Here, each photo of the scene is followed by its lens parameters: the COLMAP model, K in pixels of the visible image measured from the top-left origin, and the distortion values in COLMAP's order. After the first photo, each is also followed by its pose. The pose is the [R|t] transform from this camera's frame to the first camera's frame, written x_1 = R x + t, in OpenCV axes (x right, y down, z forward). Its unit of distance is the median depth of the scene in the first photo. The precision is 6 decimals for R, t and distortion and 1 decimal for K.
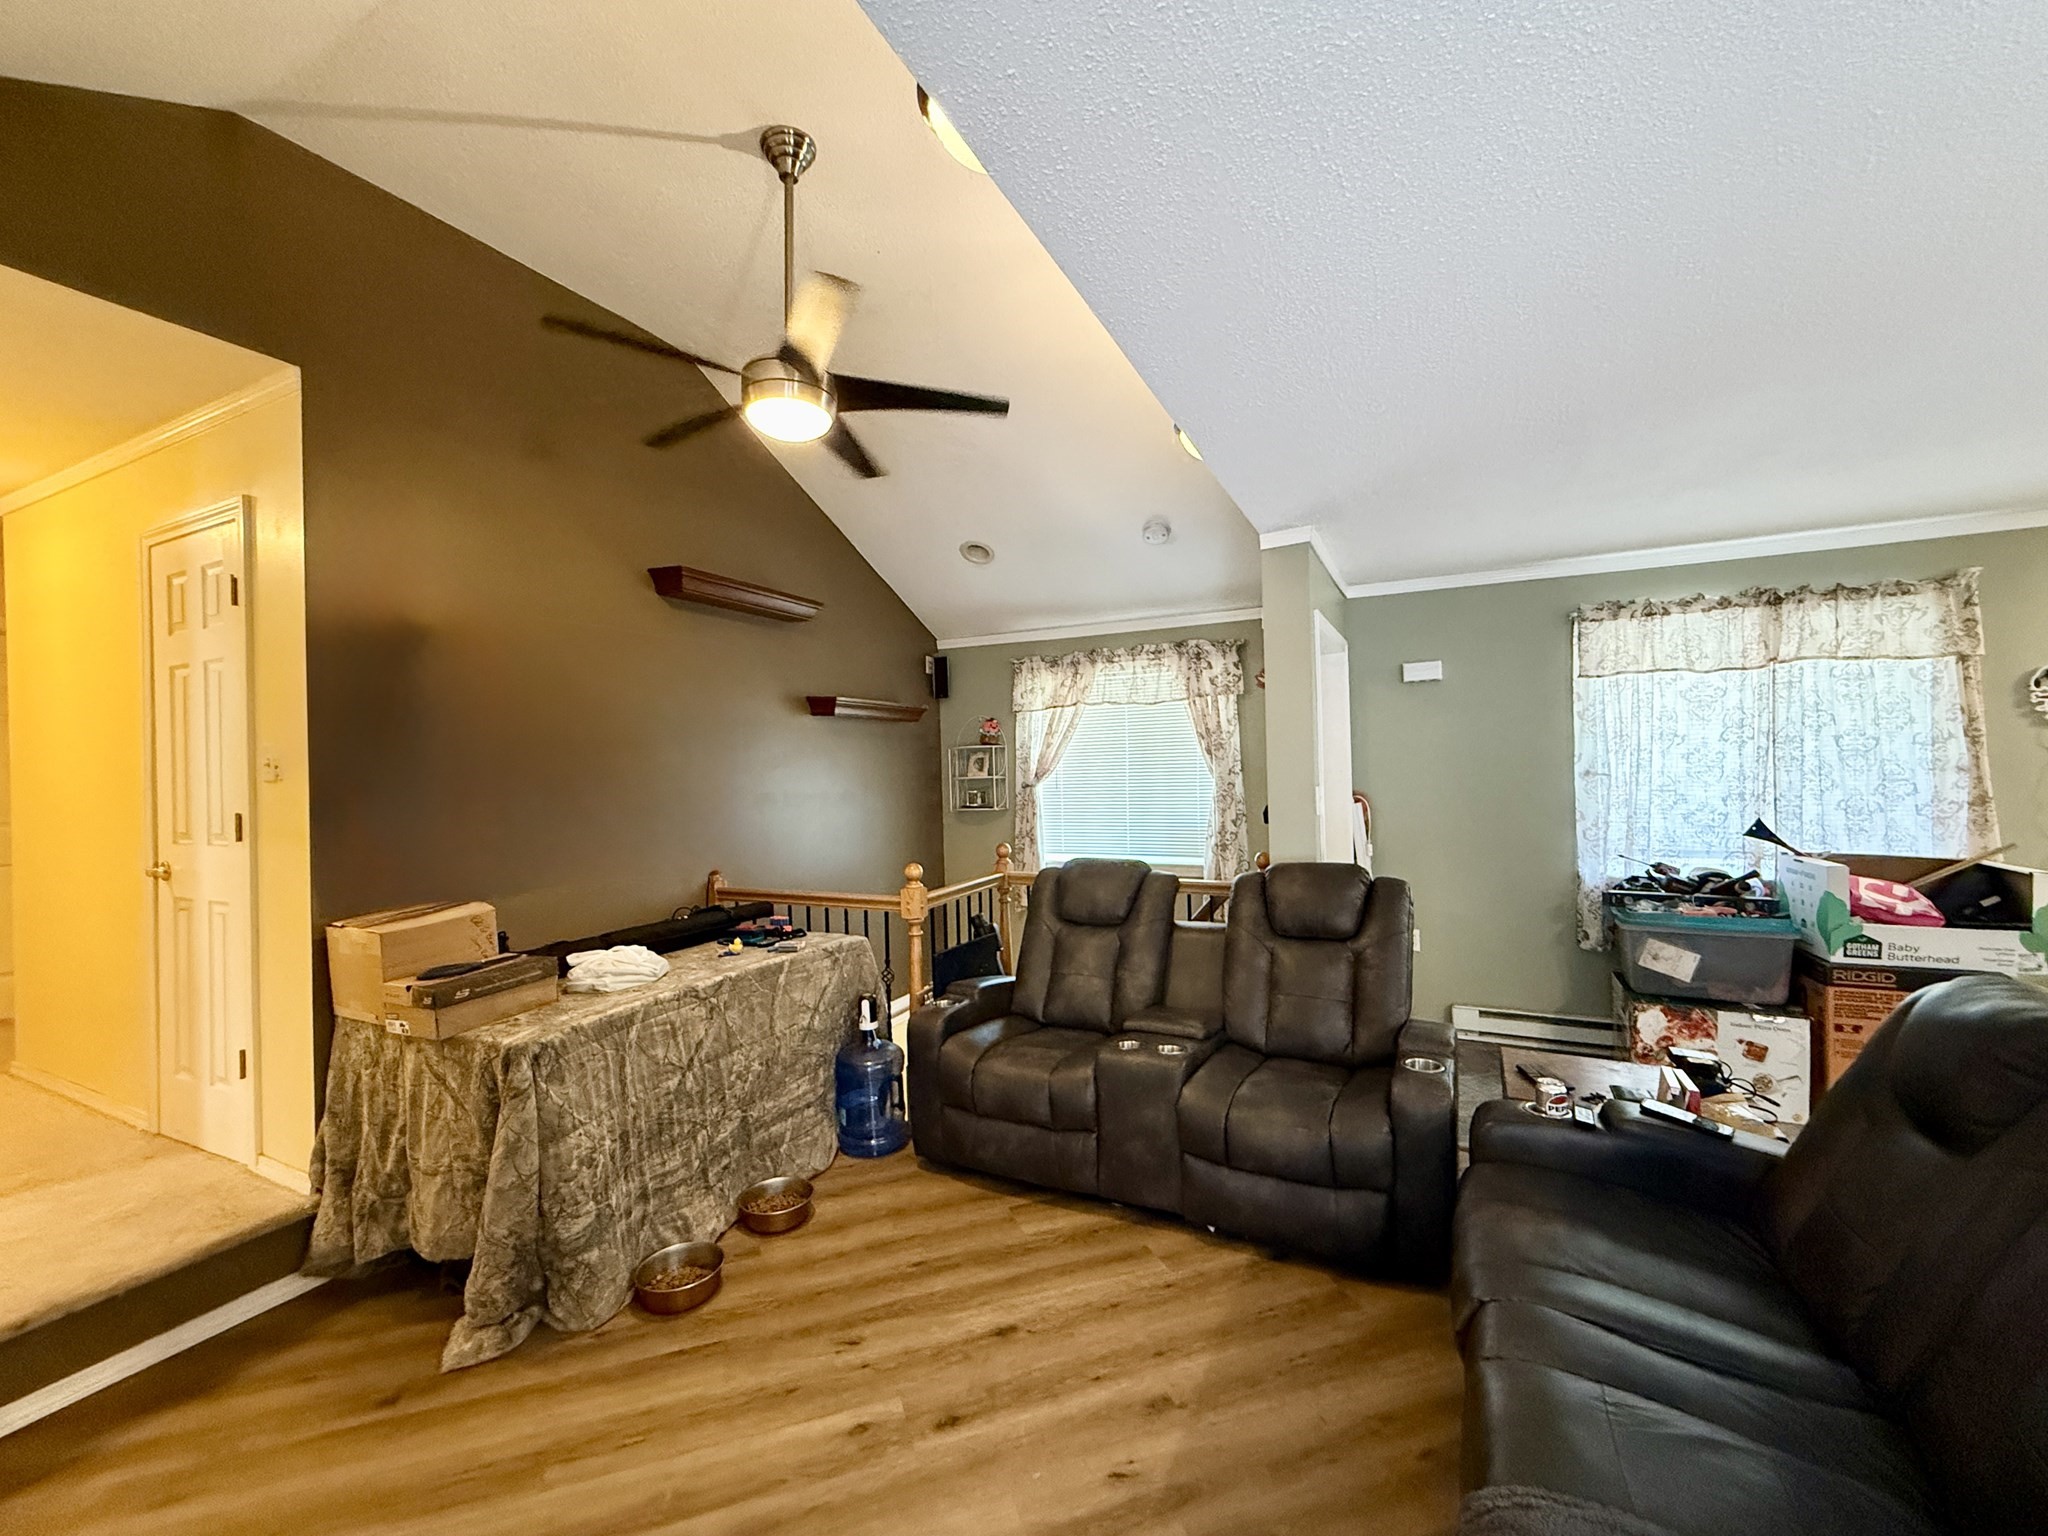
lens RADIAL K [[821.3, 0, 1017.2], [0, 821.3, 768.6], [0, 0, 1]] dist [-0.004451, -0.000289]
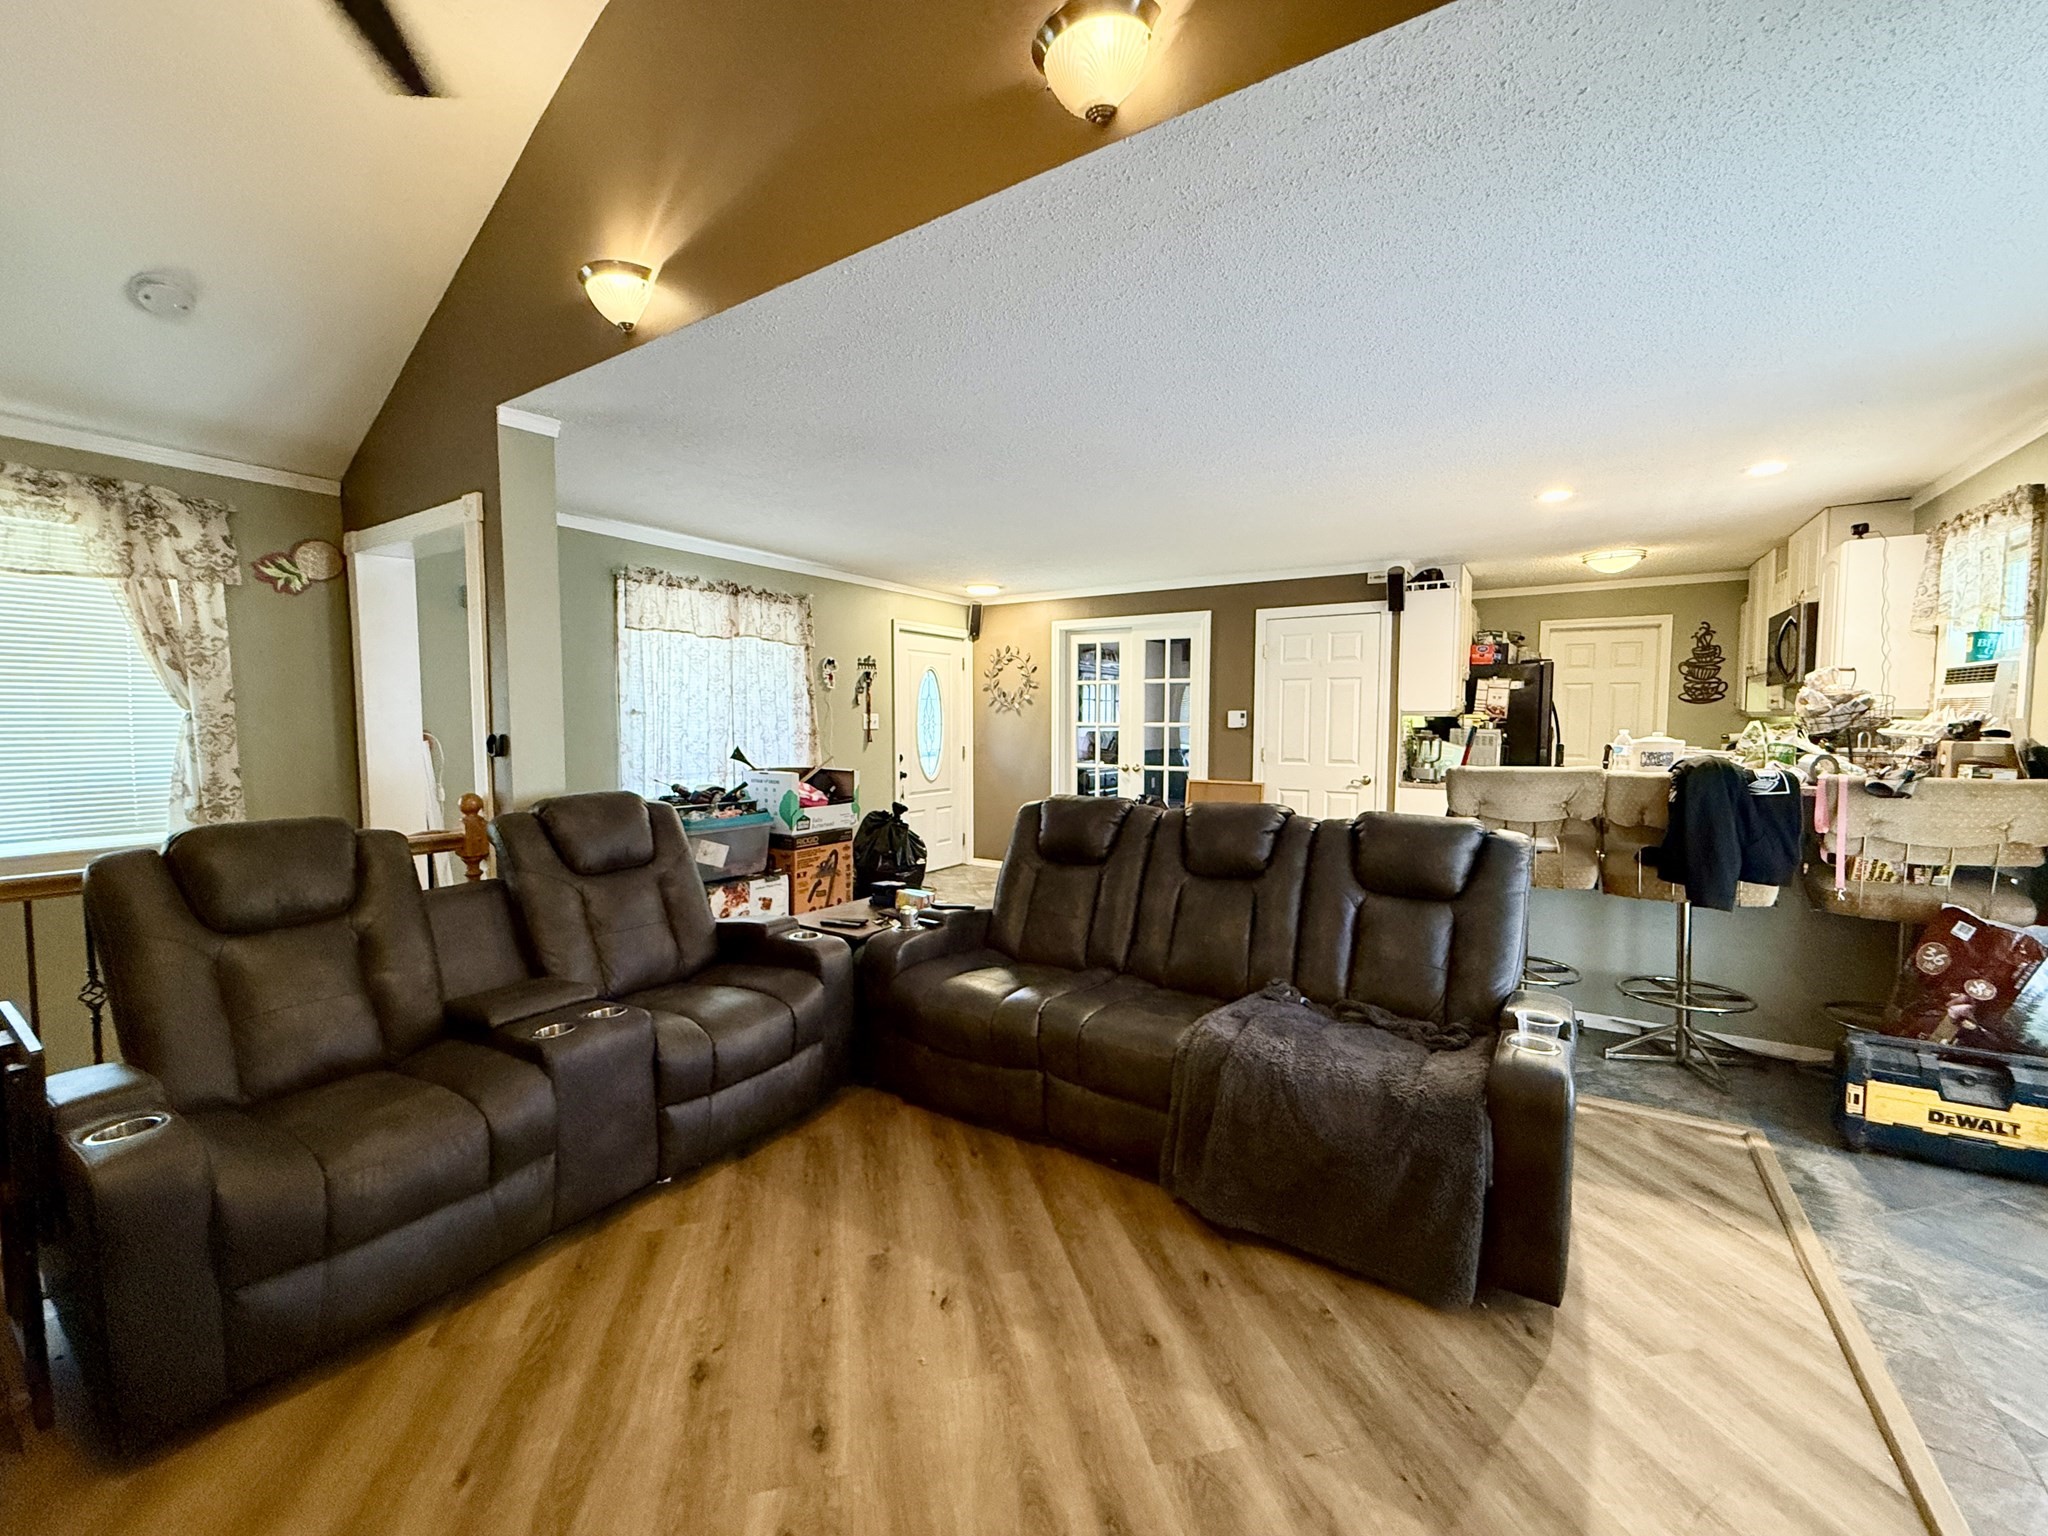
lens RADIAL K [[821.3, 0, 1013.6], [0, 821.3, 767.3], [0, 0, 1]] dist [-0.004451, -0.000289]
pose [[0.105679, -0.035738, 0.993758, -0.452010], [-0.003093, 0.999337, 0.036268, 0.044761], [-0.994396, -0.006906, 0.105498, 0.375944]]
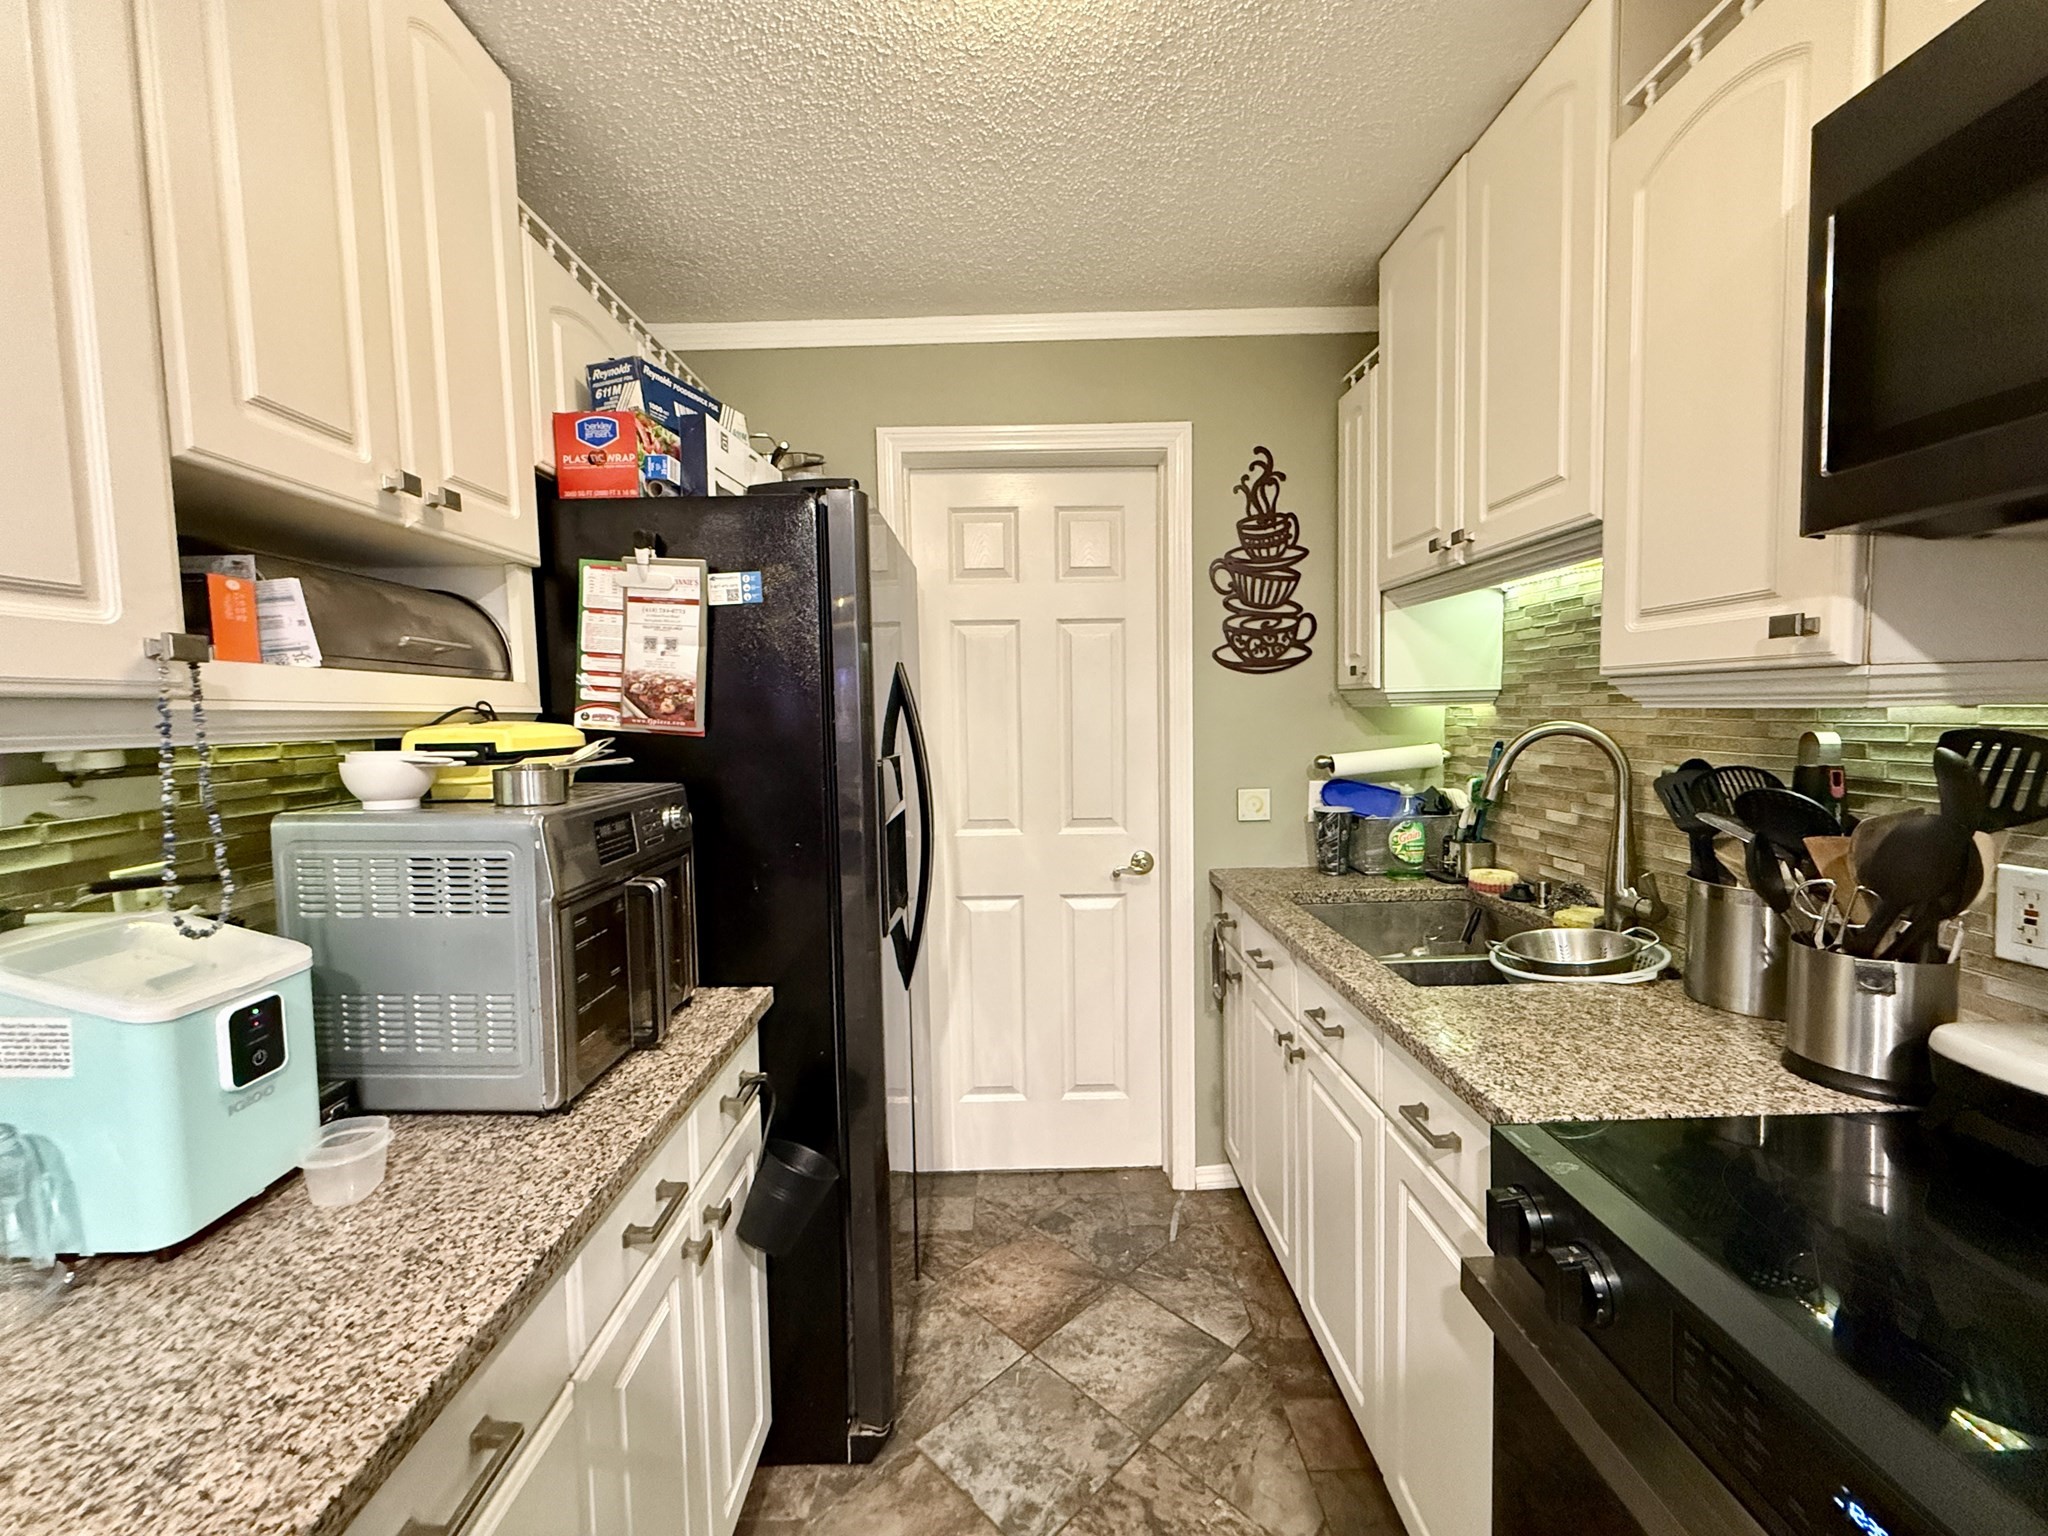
lens RADIAL K [[821.3, 0, 1011.7], [0, 821.3, 763.2], [0, 0, 1]] dist [-0.004451, -0.000289]
pose [[-0.453648, -0.017987, 0.891000, 0.940235], [0.038089, 0.998491, 0.039550, 0.006225], [-0.890367, 0.051879, -0.452278, -0.417073]]
